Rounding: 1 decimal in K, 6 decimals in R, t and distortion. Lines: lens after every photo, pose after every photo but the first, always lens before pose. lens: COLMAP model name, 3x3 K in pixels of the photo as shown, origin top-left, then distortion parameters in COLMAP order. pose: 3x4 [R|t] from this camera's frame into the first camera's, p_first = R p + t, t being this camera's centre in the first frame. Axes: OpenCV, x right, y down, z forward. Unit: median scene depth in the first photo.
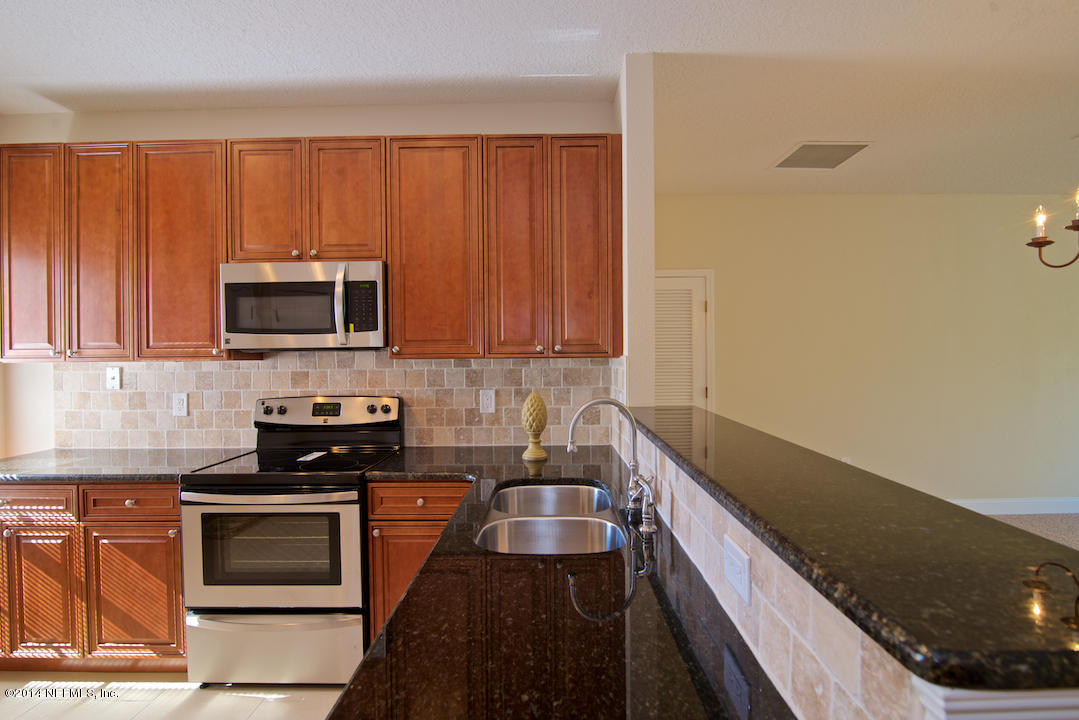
lens RADIAL K [[523.0, 0, 536.5], [0, 523.0, 364.4], [0, 0, 1]] dist [-0.003408, 0.000085]
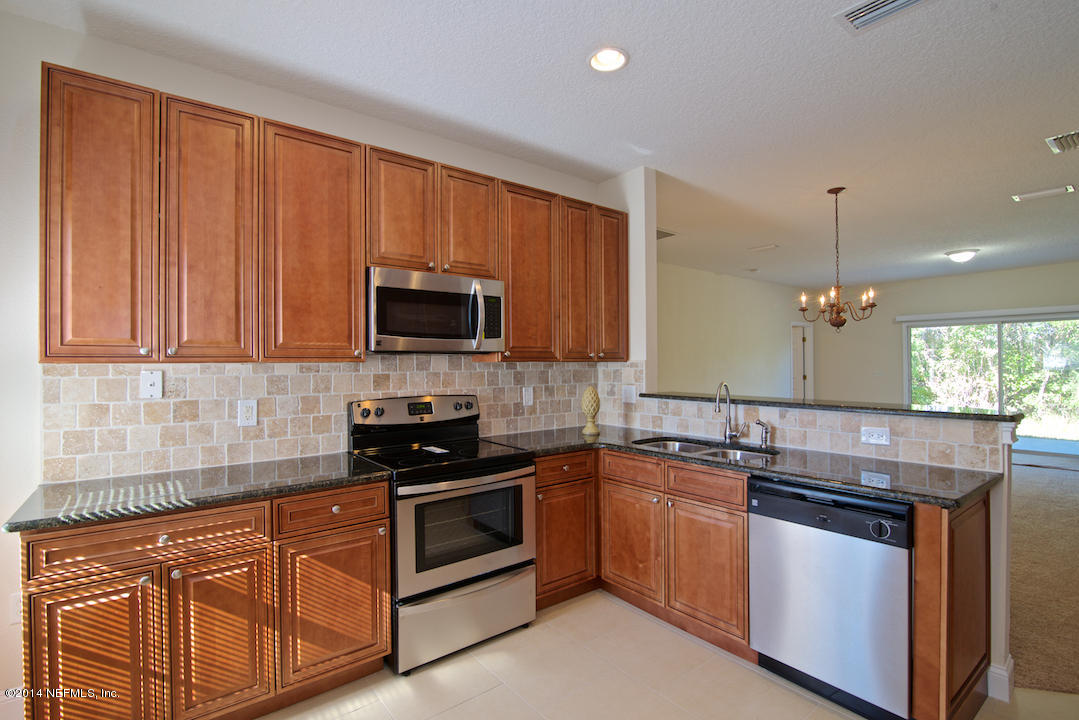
lens RADIAL K [[525.0, 0, 540.7], [0, 525.0, 363.3], [0, 0, 1]] dist [0.001258, -0.000139]
pose [[0.768046, 0.004734, 0.640378, -0.977312], [0.007530, 0.999837, -0.016422, 0.013429], [-0.640351, 0.017434, 0.767885, 0.008203]]
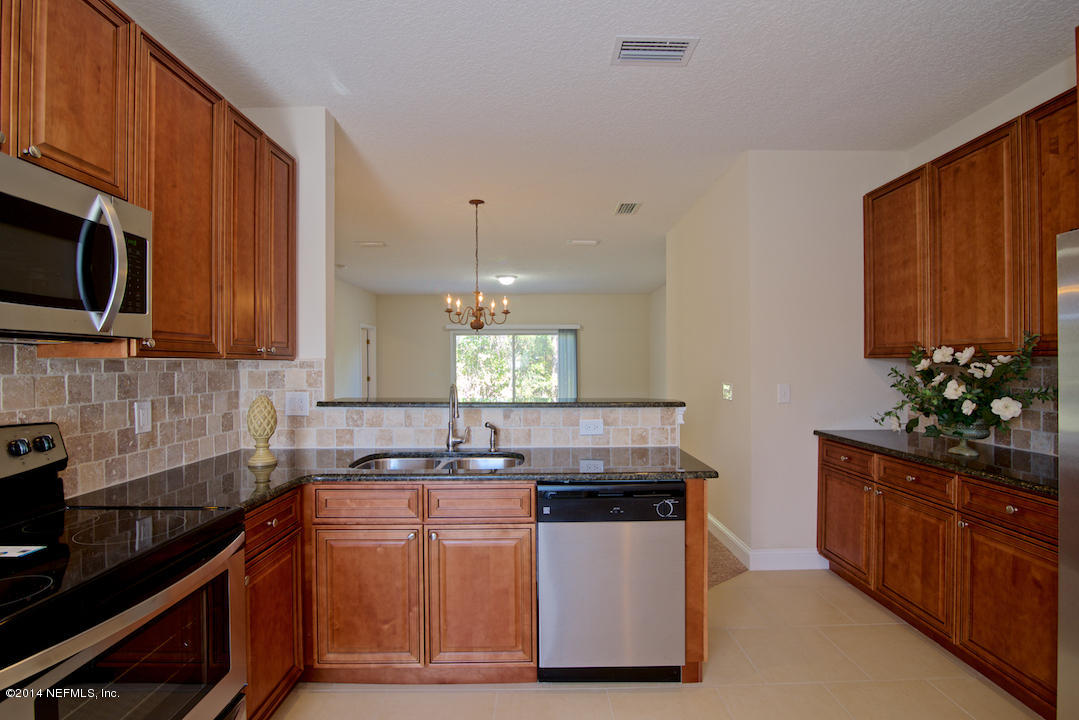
lens RADIAL K [[514.9, 0, 553.1], [0, 514.9, 363.8], [0, 0, 1]] dist [-0.010216, 0.000121]
pose [[-0.048954, 0.009554, 0.998755, -0.944685], [0.017058, 0.999816, -0.008728, 0.012180], [-0.998655, 0.016610, -0.049108, 0.499736]]
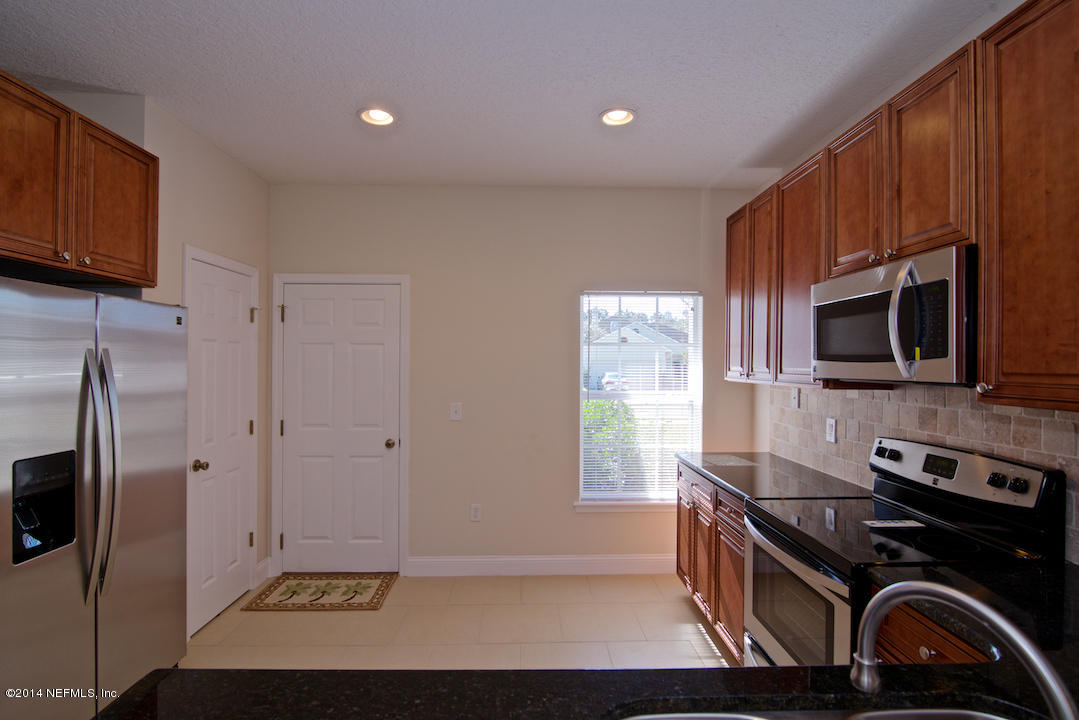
lens RADIAL K [[523.0, 0, 536.5], [0, 523.0, 364.4], [0, 0, 1]] dist [-0.003408, 0.000085]
pose [[0.042256, 0.012006, -0.999035, 0.297000], [-0.015112, 0.999821, 0.011376, -0.054100], [0.998993, 0.014617, 0.042430, 0.460145]]
